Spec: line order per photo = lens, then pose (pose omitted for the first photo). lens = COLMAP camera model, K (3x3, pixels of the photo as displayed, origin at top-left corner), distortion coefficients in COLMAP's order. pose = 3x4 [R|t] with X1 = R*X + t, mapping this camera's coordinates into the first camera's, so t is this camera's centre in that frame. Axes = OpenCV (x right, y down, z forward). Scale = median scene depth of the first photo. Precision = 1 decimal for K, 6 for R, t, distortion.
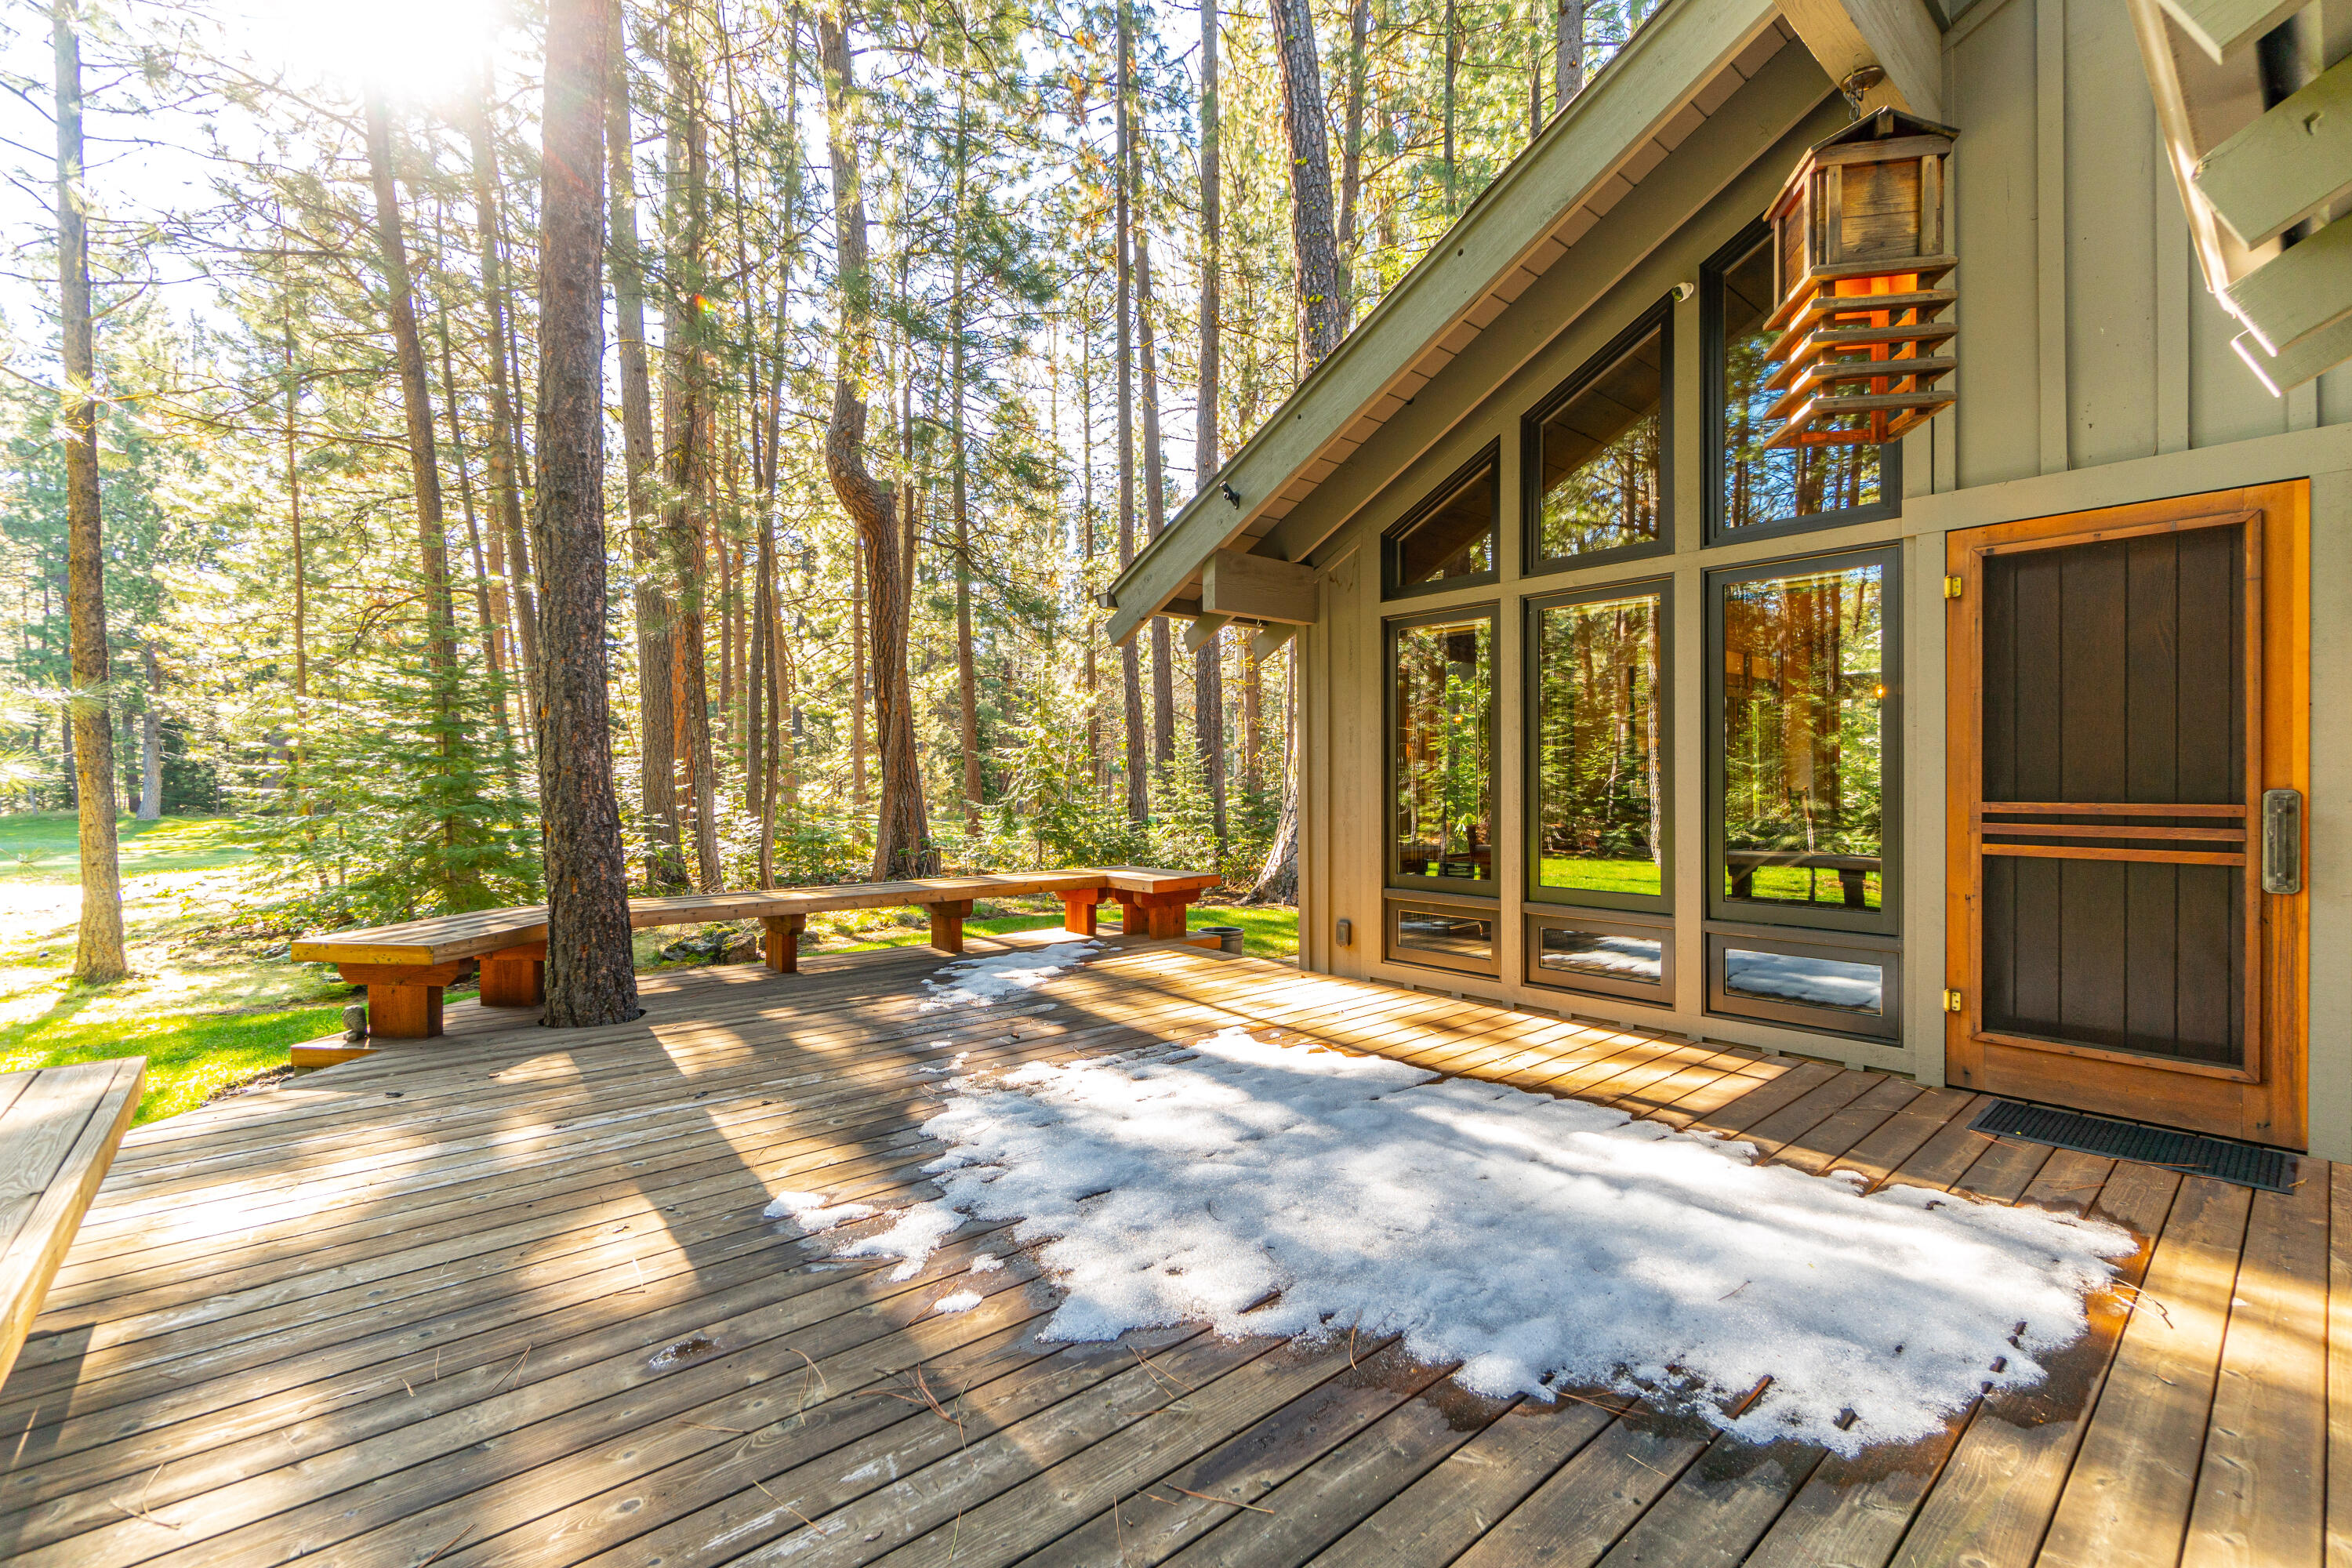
lens RADIAL K [[1007.0, 0, 1176.0], [0, 1007.0, 784.0], [0, 0, 1]] dist [0.002704, 0.000325]
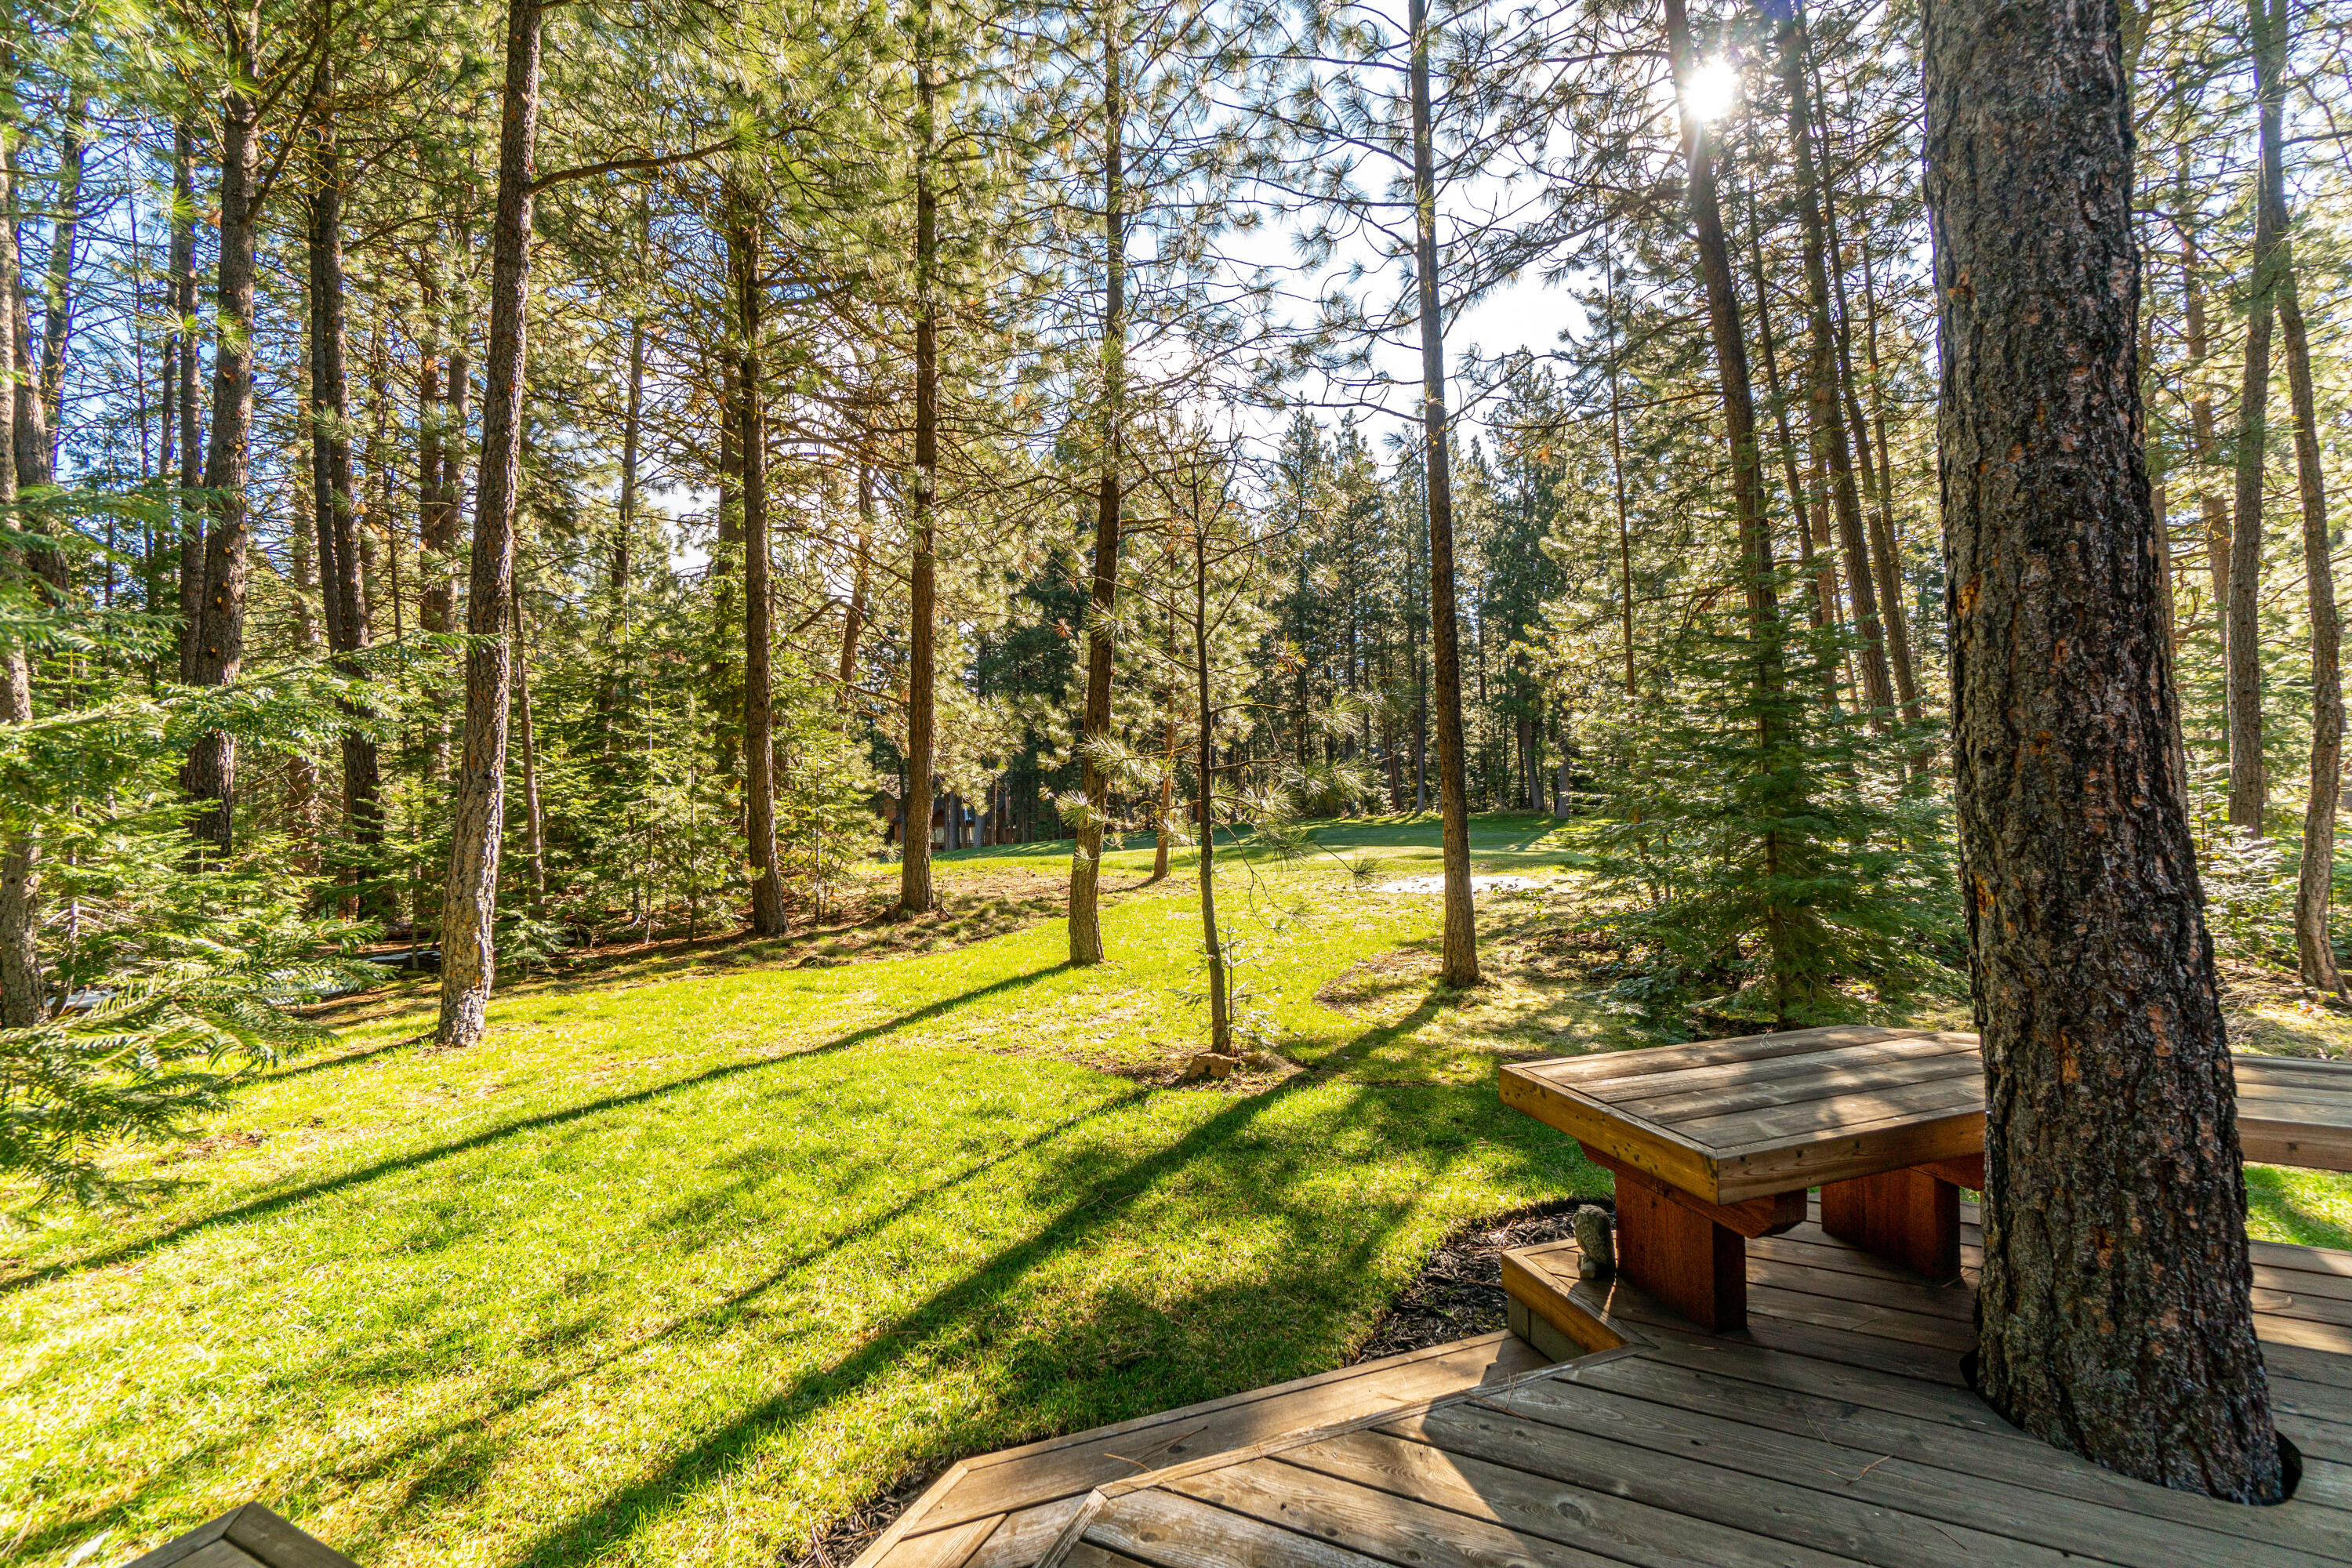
lens RADIAL K [[1024.2, 0, 1176.0], [0, 1024.2, 784.0], [0, 0, 1]] dist [-0.014153, 0.000604]
pose [[0.399264, -0.016330, -0.916690, -0.359561], [0.014118, 0.999832, -0.011662, 0.001126], [0.916727, -0.008285, 0.399428, 0.517370]]
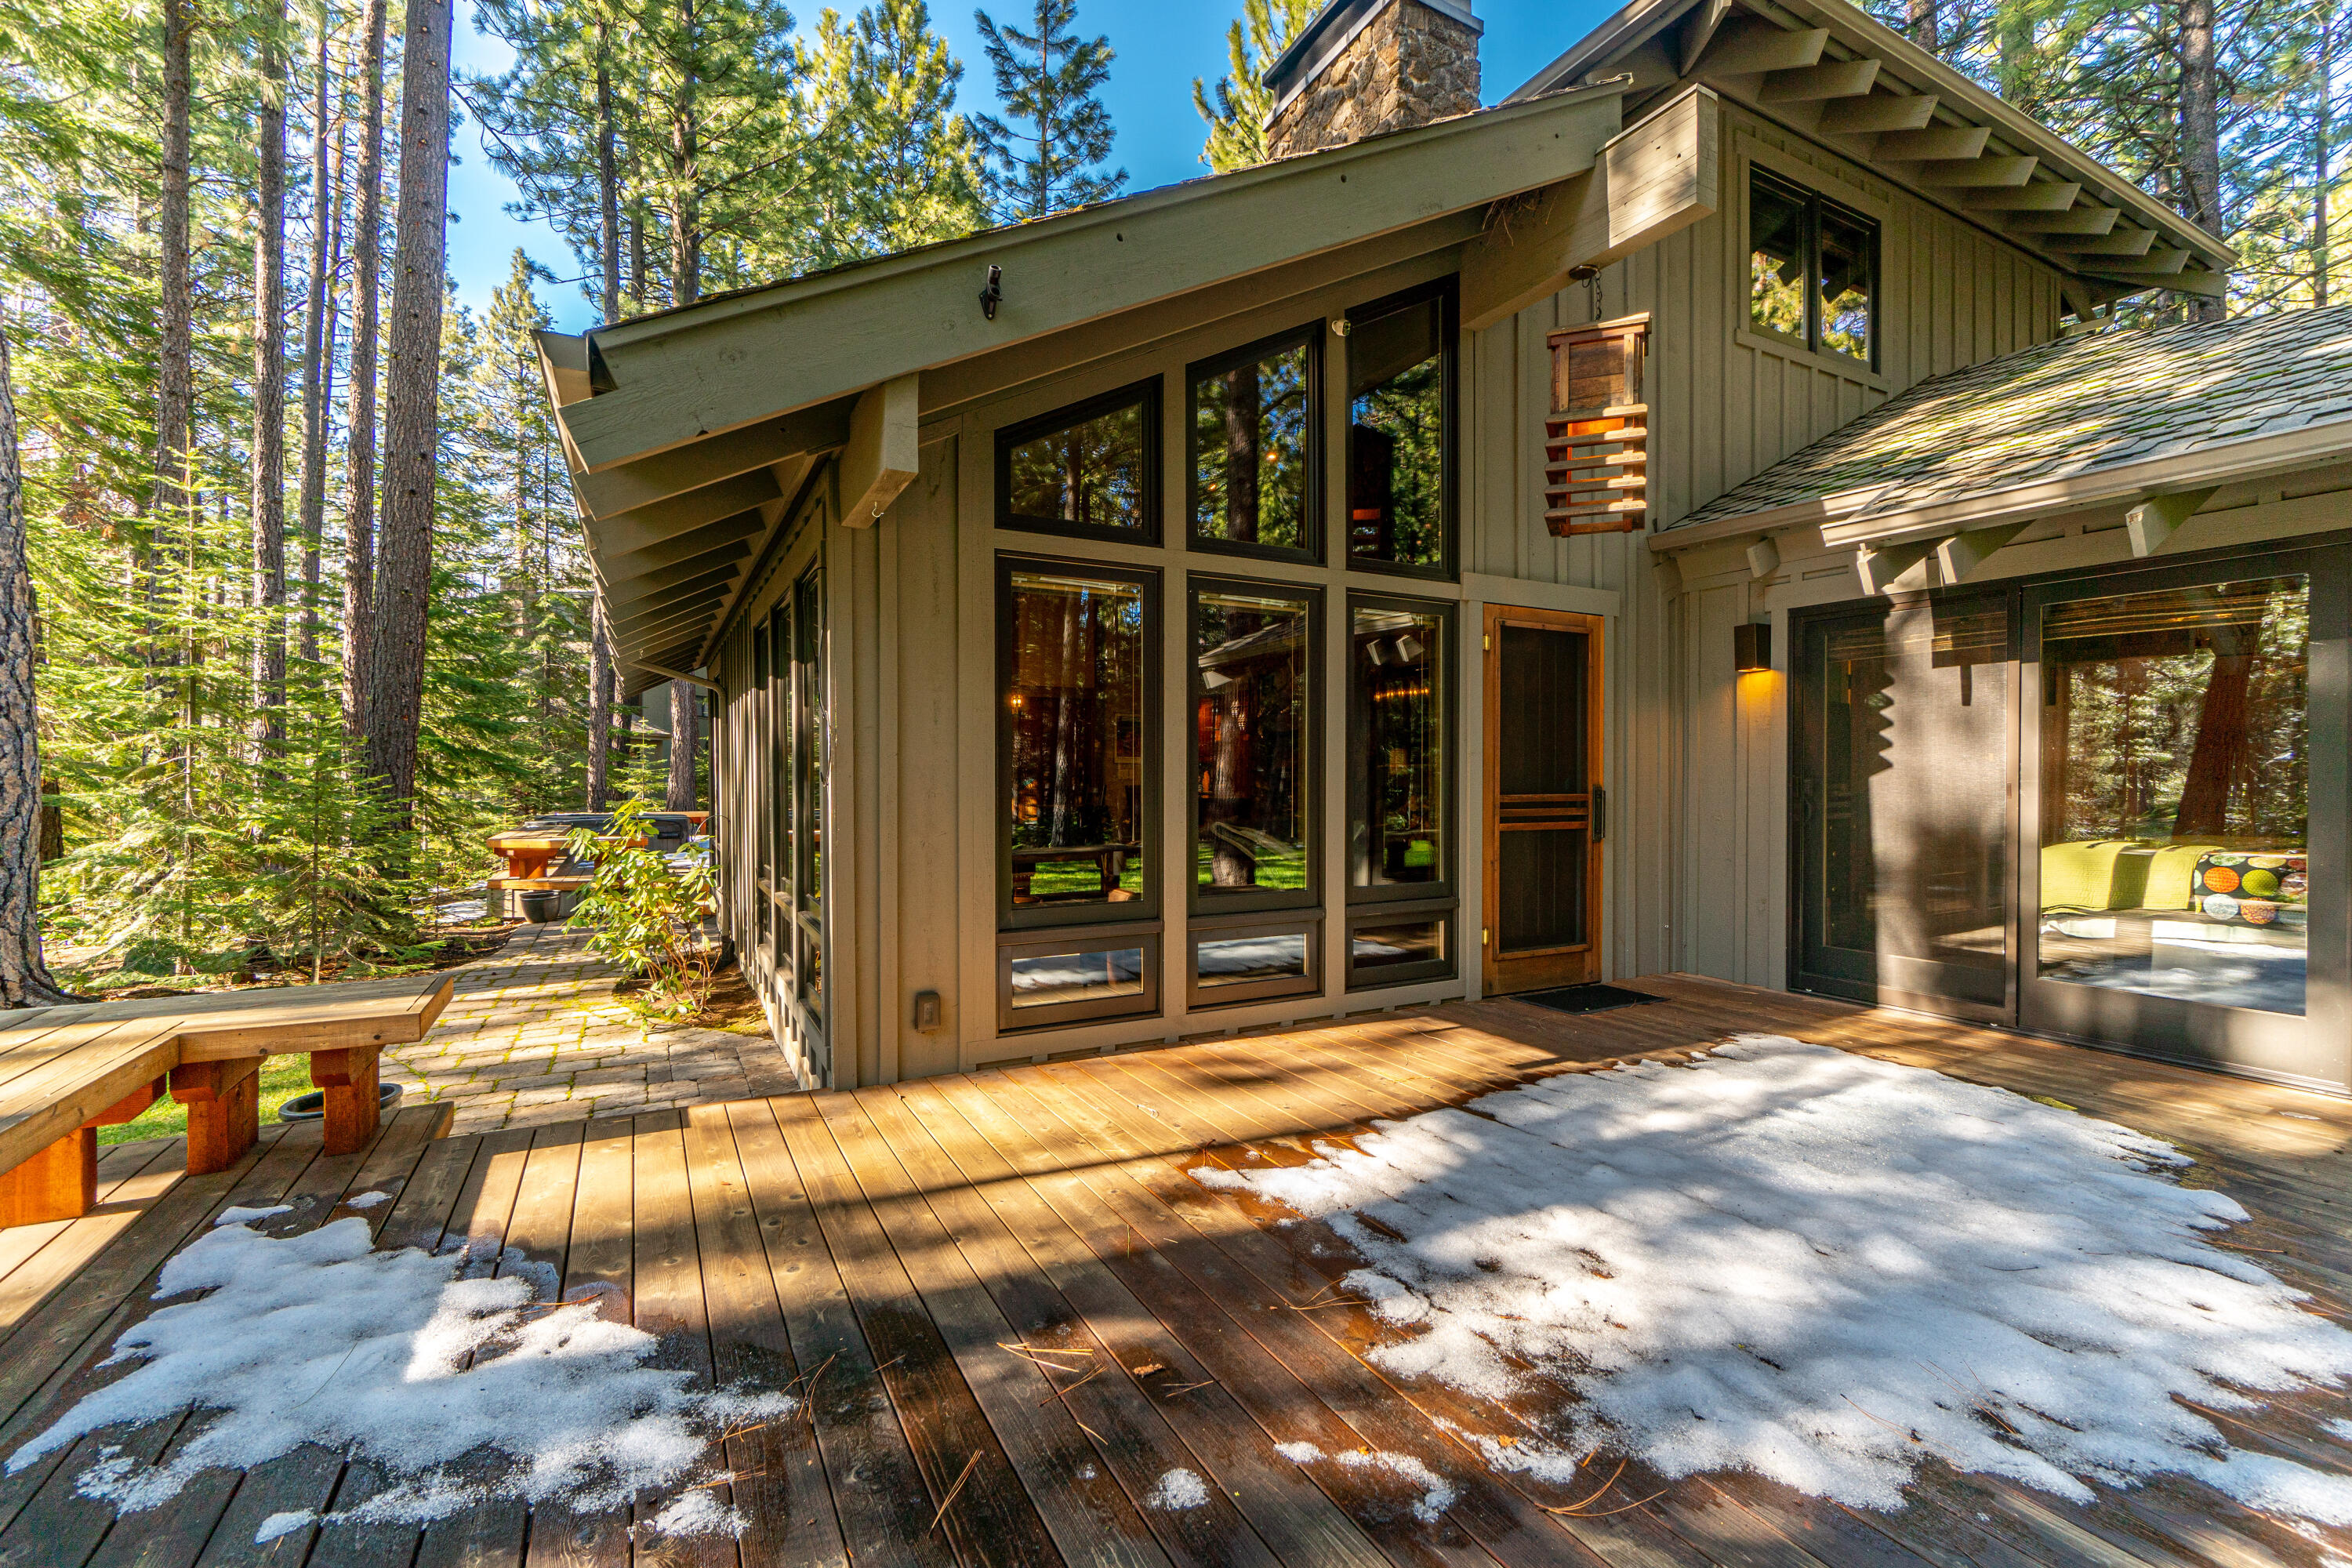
lens RADIAL K [[1024.2, 0, 1176.0], [0, 1024.2, 784.0], [0, 0, 1]] dist [-0.014153, 0.000604]
pose [[0.227820, -0.008216, 0.973669, -0.701625], [0.003035, 0.999966, 0.007727, -0.010171], [-0.973698, 0.001194, 0.227837, 1.064576]]
